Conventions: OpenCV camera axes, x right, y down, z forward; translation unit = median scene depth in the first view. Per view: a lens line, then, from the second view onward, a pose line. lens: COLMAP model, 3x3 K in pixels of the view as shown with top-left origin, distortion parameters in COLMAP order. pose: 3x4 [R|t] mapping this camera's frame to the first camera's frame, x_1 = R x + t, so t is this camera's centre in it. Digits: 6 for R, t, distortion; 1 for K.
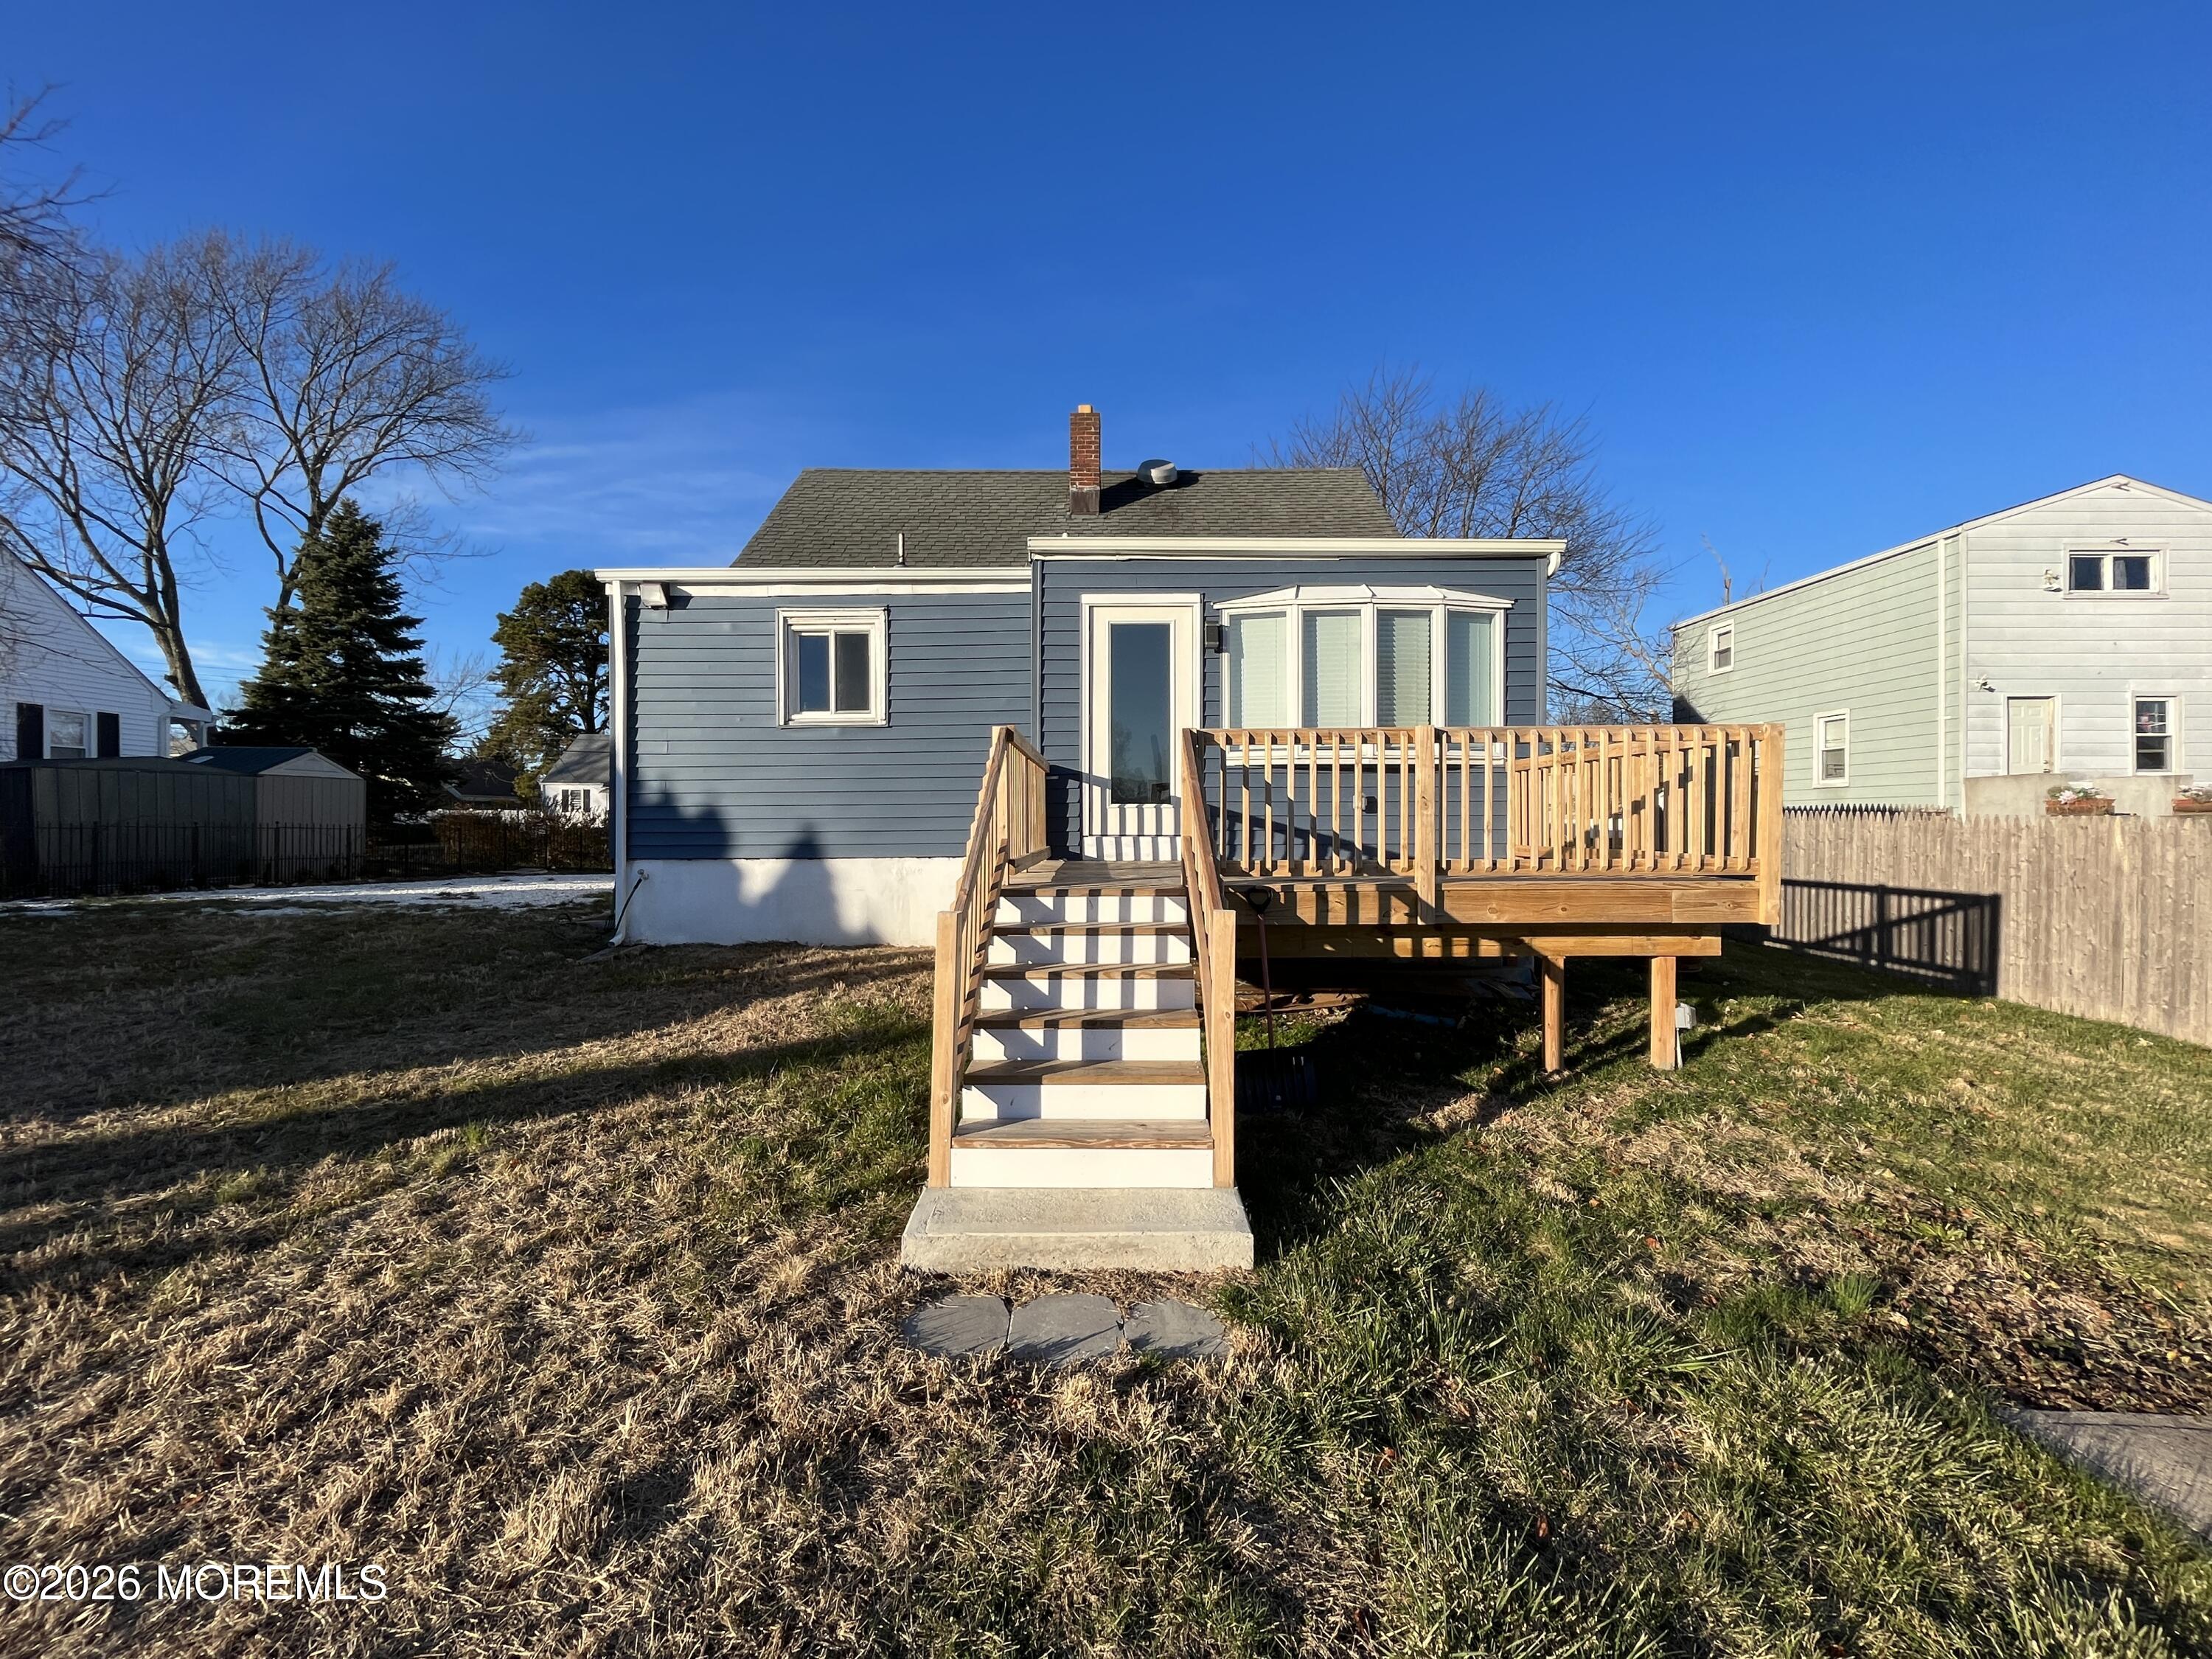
lens RADIAL K [[896.7, 0, 1105.9], [0, 896.7, 825.9], [0, 0, 1]] dist [-0.003605, -0.000551]
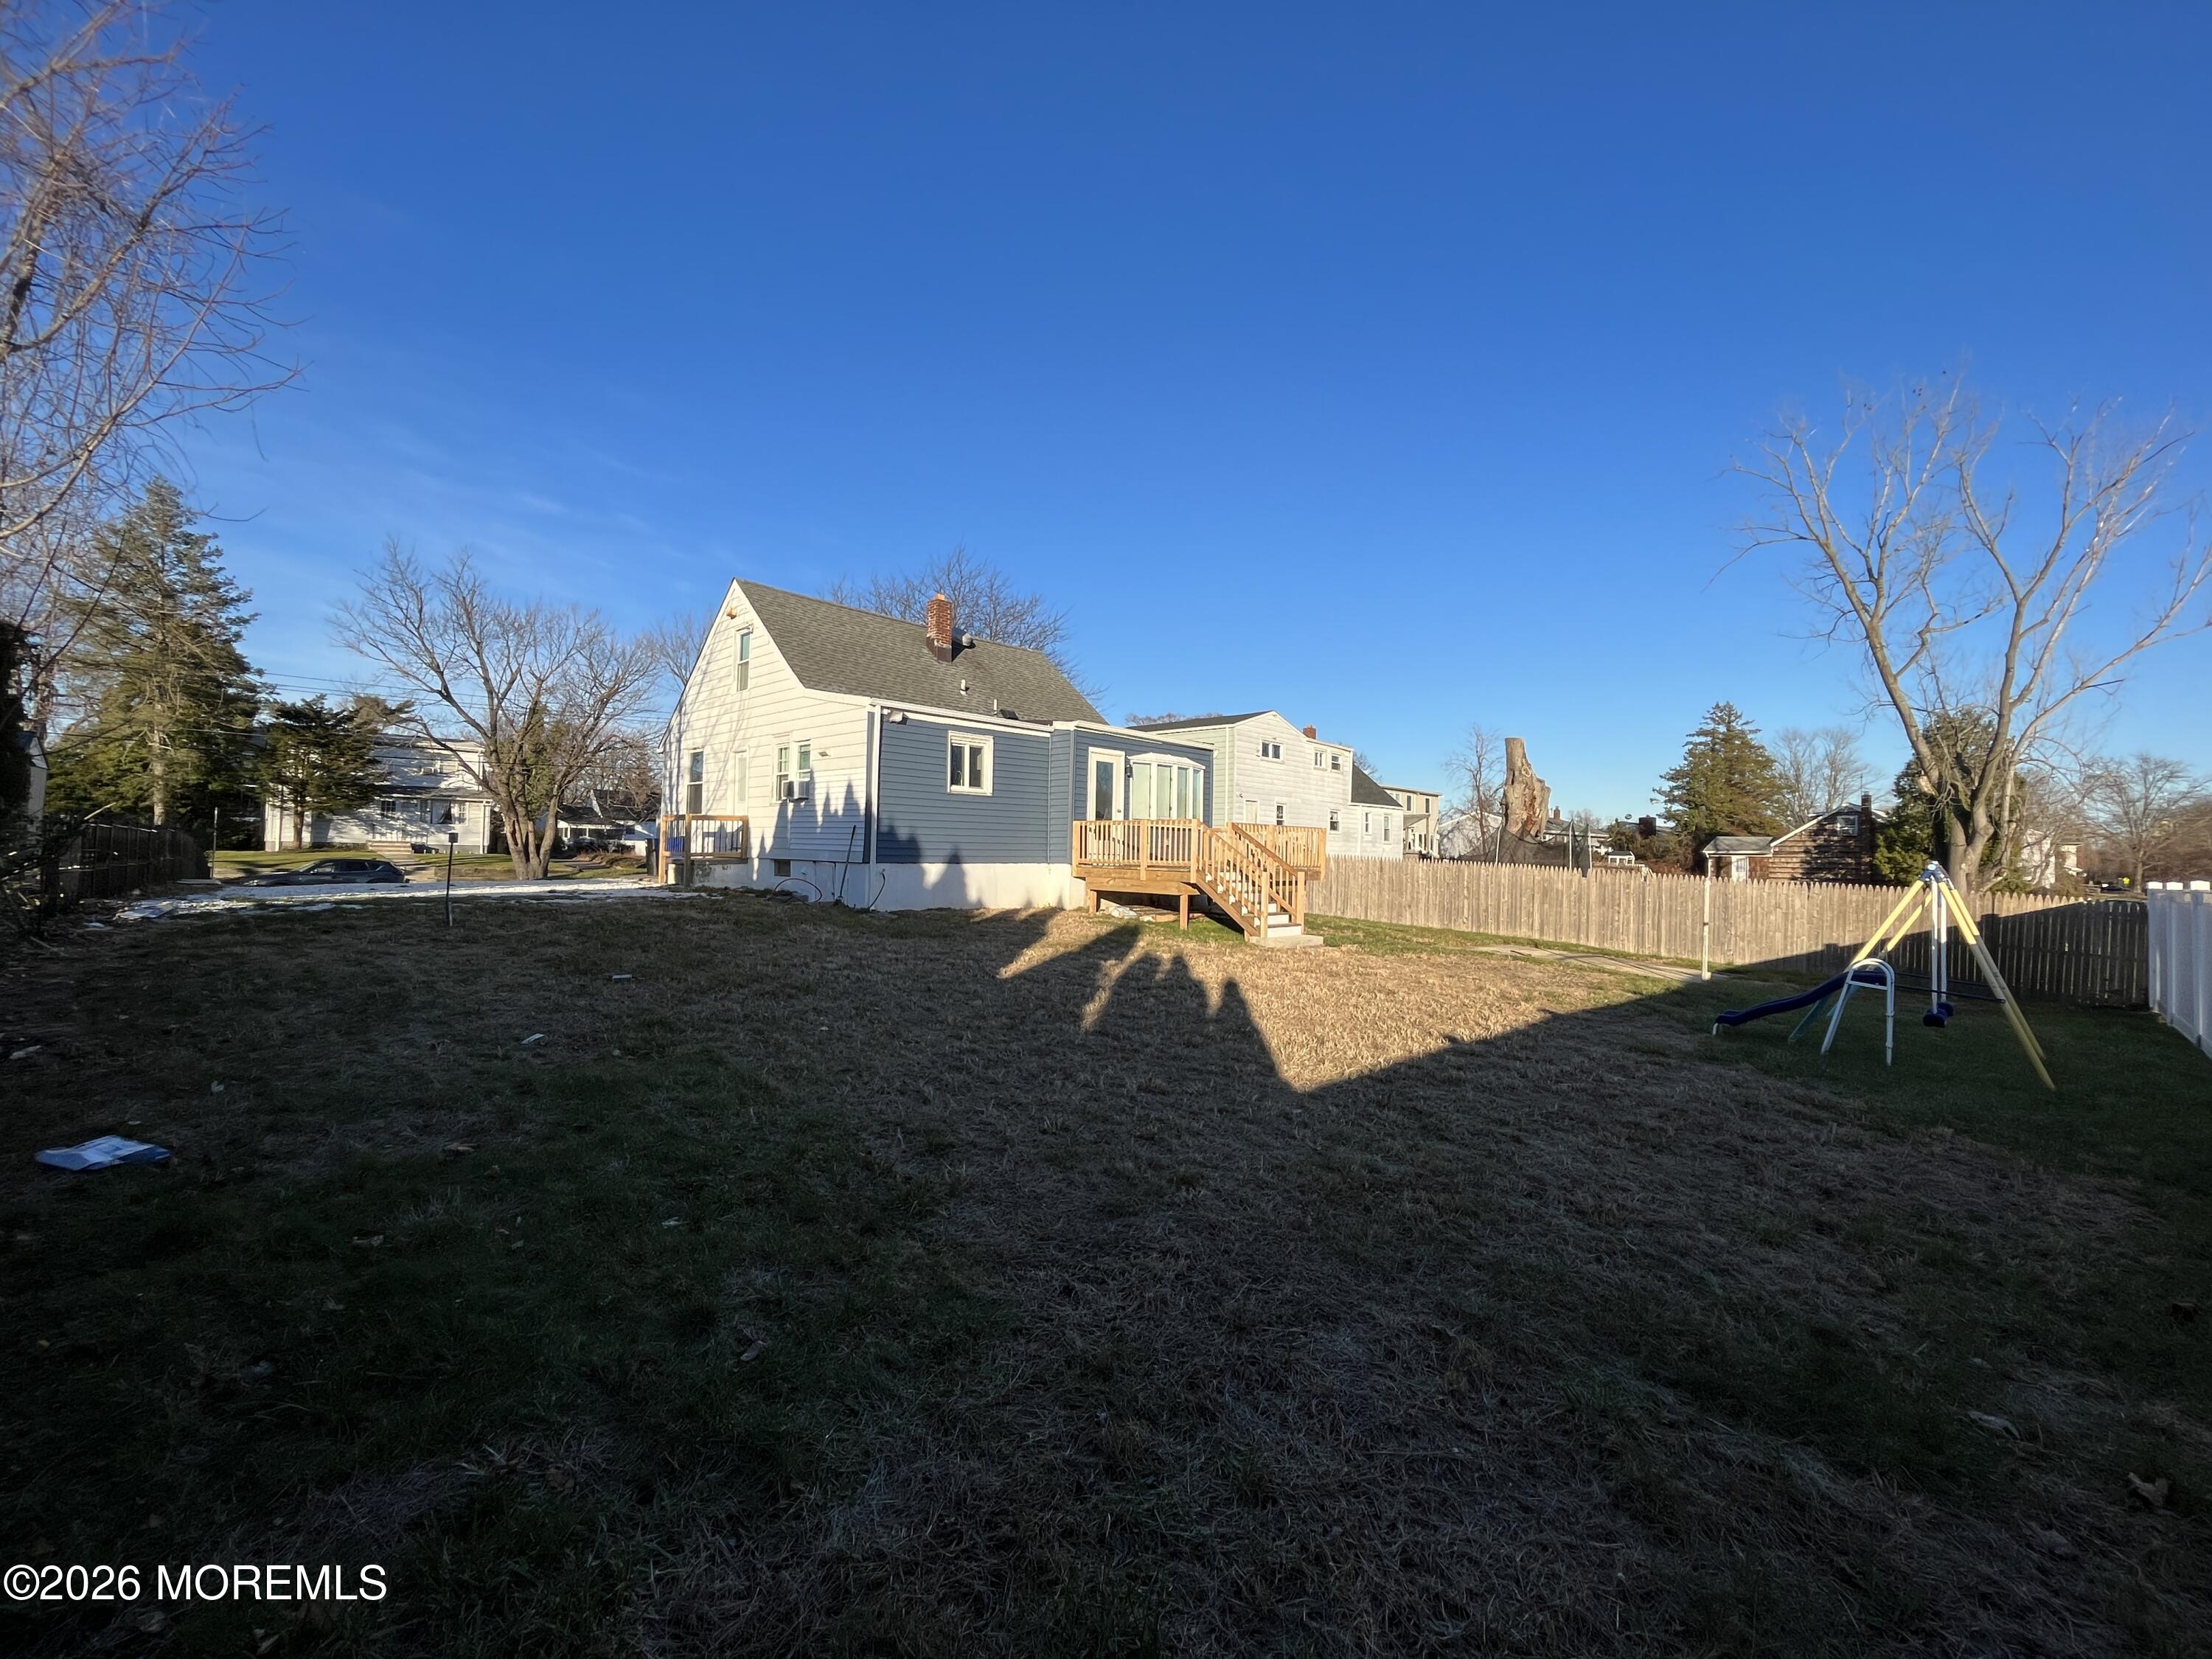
lens RADIAL K [[896.7, 0, 1109.2], [0, 896.7, 832.3], [0, 0, 1]] dist [-0.003605, -0.000551]
pose [[0.686560, 0.032877, 0.726330, -1.487923], [-0.014049, 0.999390, -0.031958, 0.026391], [-0.726937, 0.011737, 0.686603, -0.538813]]
